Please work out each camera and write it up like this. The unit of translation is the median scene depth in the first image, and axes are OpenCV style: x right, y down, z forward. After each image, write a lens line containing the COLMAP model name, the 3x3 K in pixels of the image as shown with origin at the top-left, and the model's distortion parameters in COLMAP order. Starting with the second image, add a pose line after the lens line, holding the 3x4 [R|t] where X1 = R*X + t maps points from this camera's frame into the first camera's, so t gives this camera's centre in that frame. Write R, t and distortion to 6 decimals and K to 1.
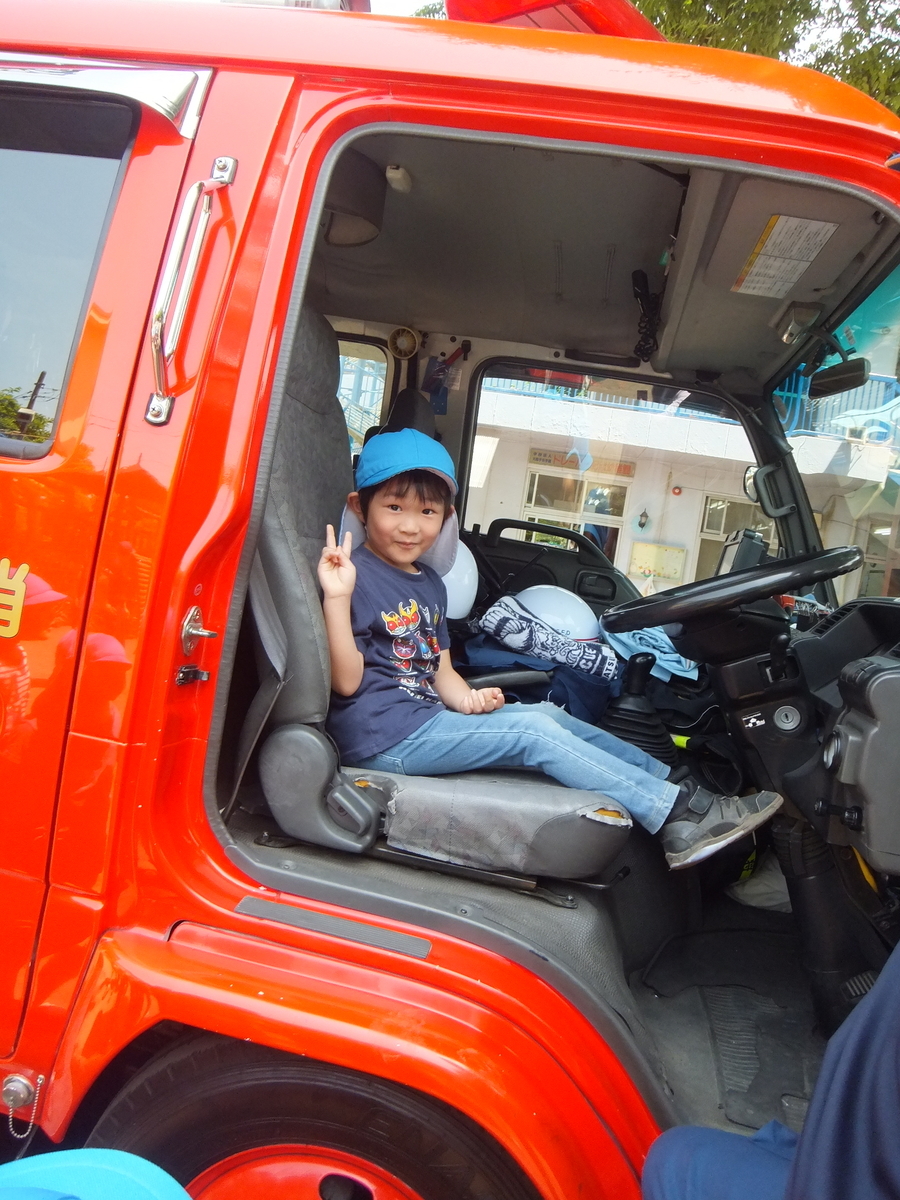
lens RADIAL K [[873.7, 0, 450.0], [0, 873.7, 600.0], [0, 0, 1]] dist [-0.002295, 0.001714]
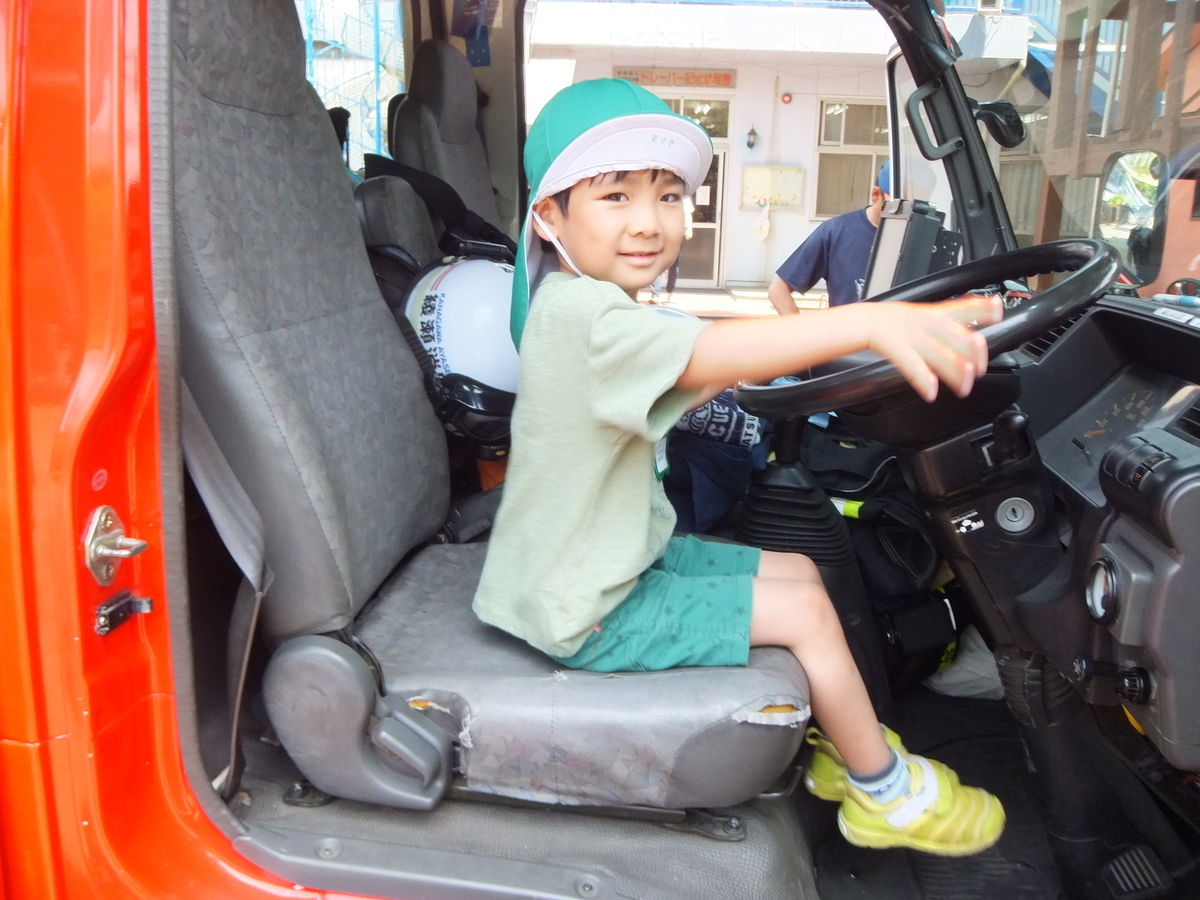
lens RADIAL K [[884.8, 0, 600.0], [0, 884.8, 450.0], [0, 0, 1]] dist [-0.043925, 0.035383]
pose [[0.989892, -0.140786, 0.017106, 0.056011], [0.132225, 0.959785, 0.247646, -0.134171], [-0.051284, -0.242881, 0.968699, 0.363119]]
